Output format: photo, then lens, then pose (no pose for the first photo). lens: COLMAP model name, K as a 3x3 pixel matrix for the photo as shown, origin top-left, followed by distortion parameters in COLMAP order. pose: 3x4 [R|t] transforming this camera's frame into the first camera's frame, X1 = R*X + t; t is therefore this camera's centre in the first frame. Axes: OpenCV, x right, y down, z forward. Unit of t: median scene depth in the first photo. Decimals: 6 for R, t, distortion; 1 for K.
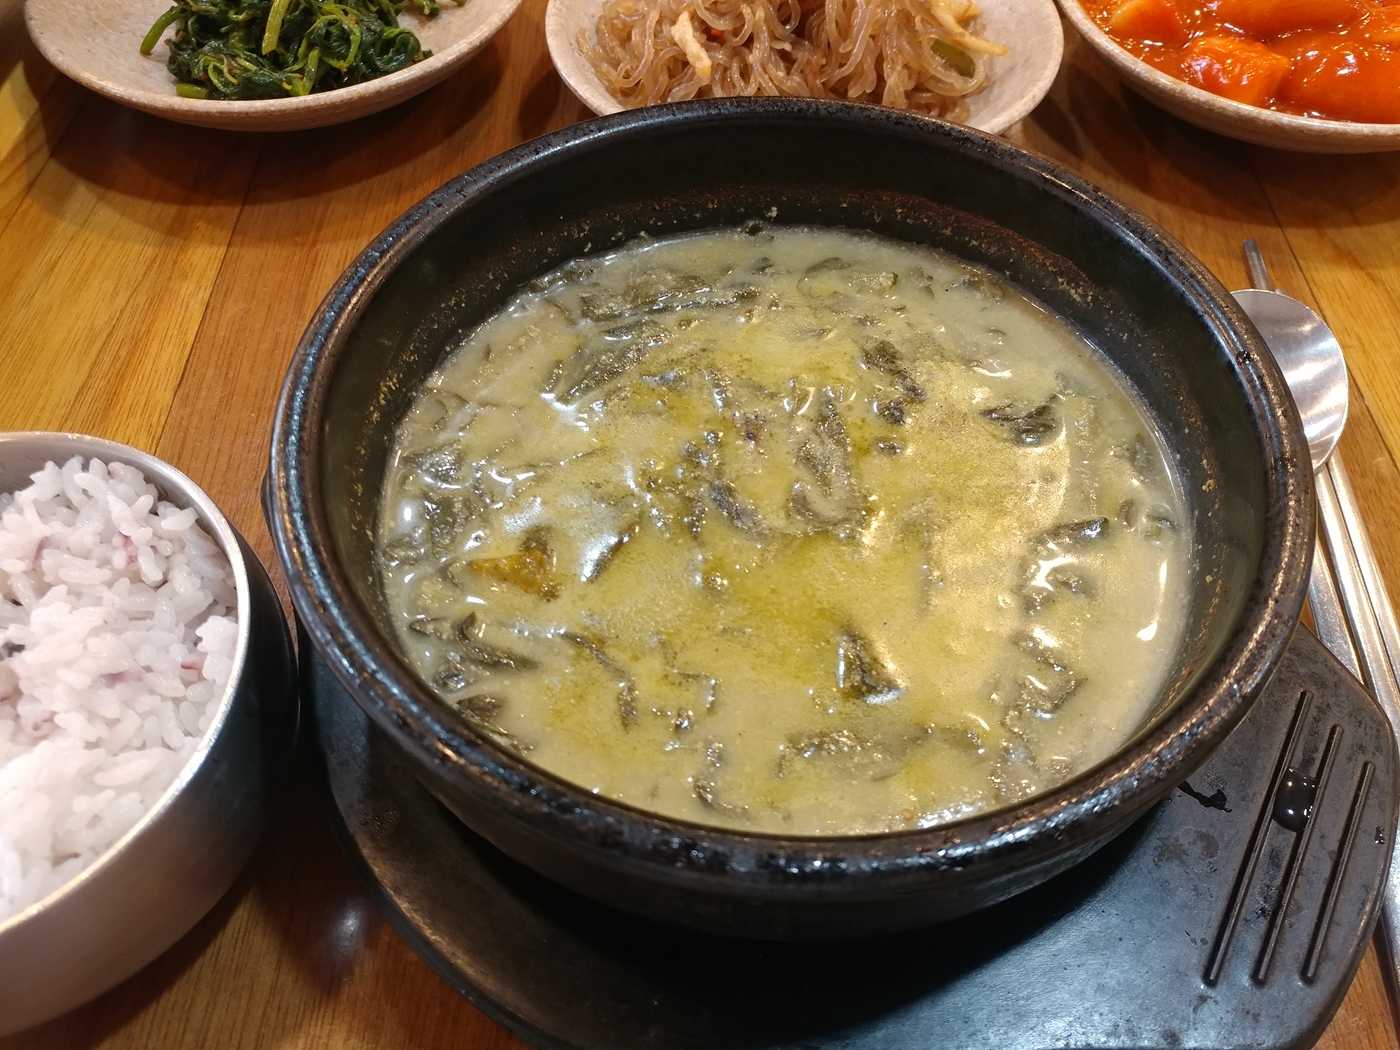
lens RADIAL K [[1162.3, 0, 700.0], [0, 1162.3, 525.0], [0, 0, 1]] dist [0.012411, 0.012831]
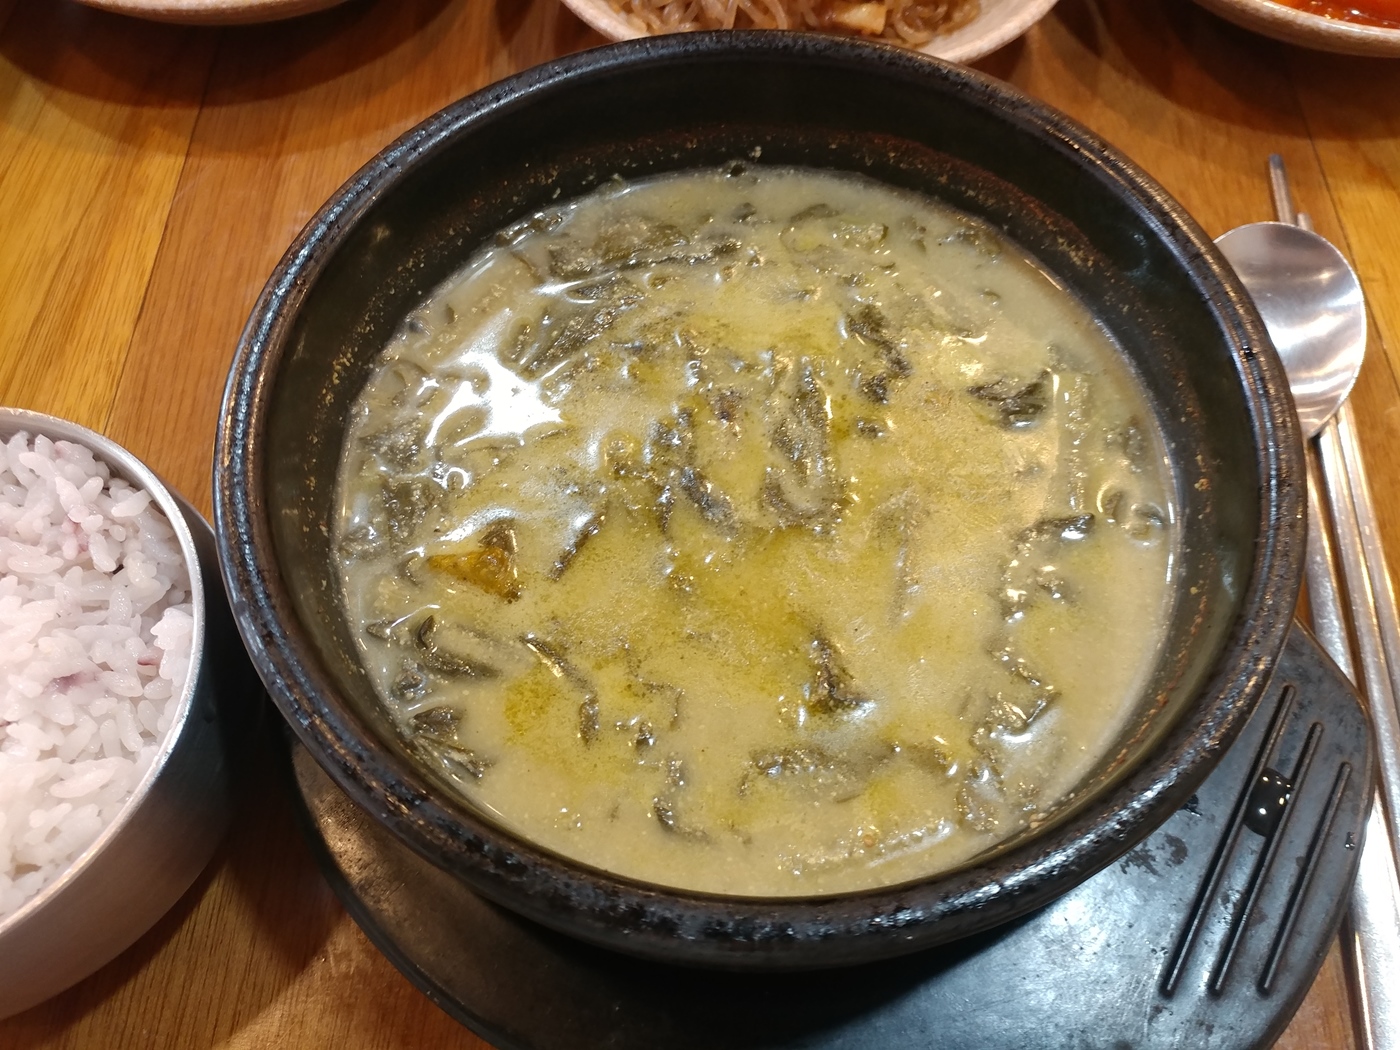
lens RADIAL K [[1171.1, 0, 700.0], [0, 1171.1, 525.0], [0, 0, 1]] dist [-0.002772, 0.037607]
pose [[0.999939, 0.007279, -0.008332, 0.032604], [-0.006071, 0.990578, 0.136814, -0.120751], [0.009250, -0.136755, 0.990562, 0.039656]]
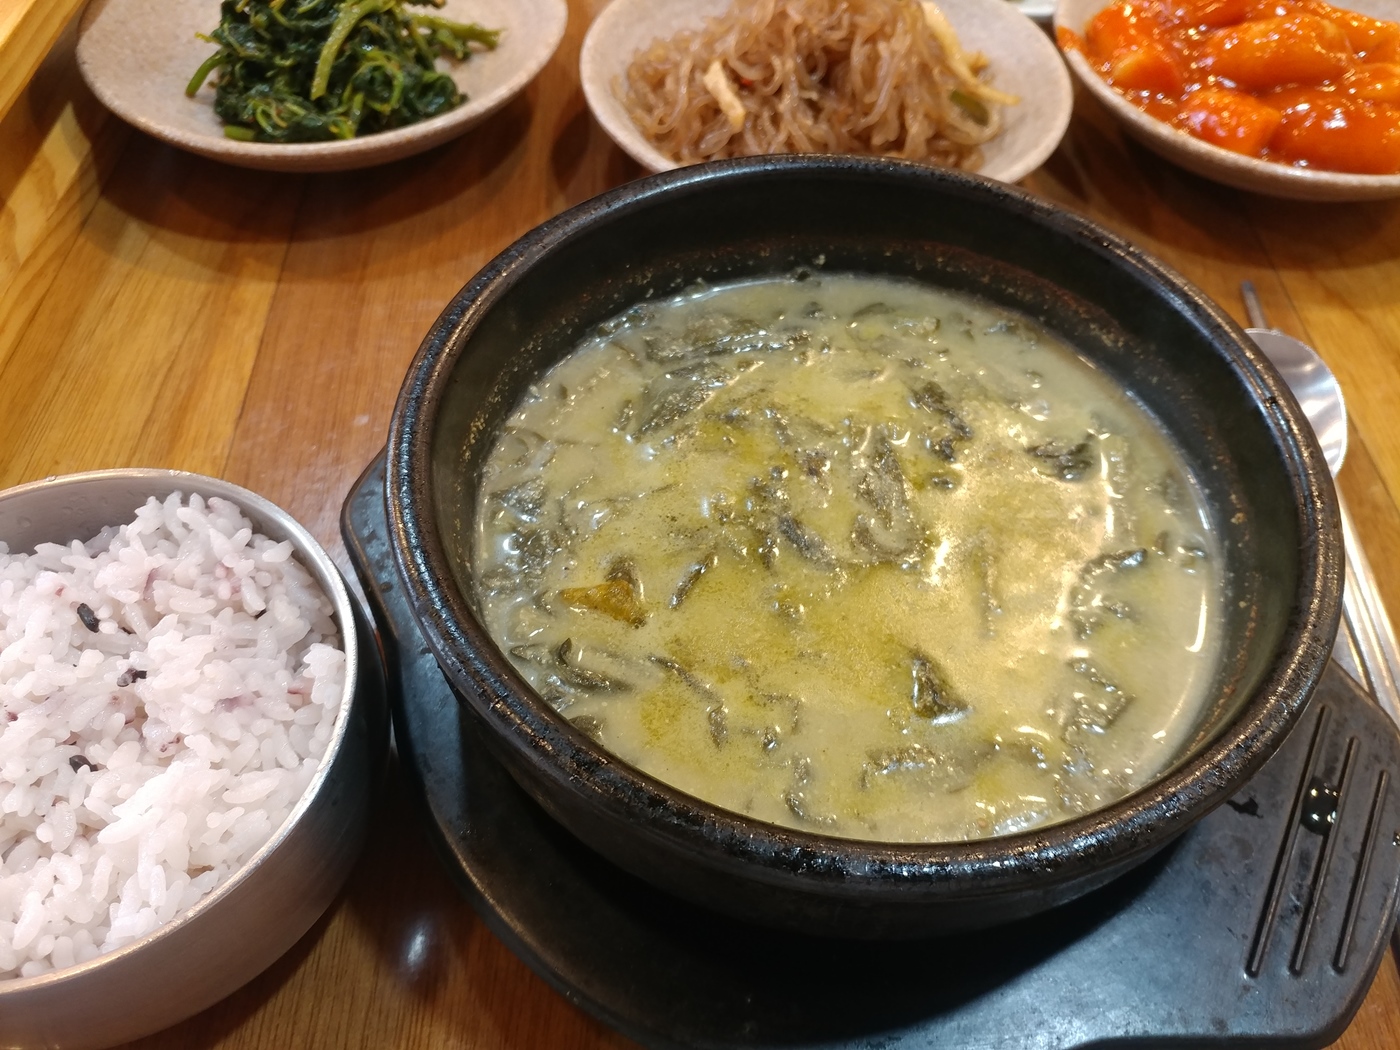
lens RADIAL K [[1164.2, 0, 703.0], [0, 1164.2, 522.2], [0, 0, 1]] dist [0.007004, 0.000148]
pose [[0.999556, -0.002186, 0.029709, -0.091847], [0.002635, 0.999882, -0.015112, -0.014420], [-0.029673, 0.015184, 0.999444, -0.072384]]
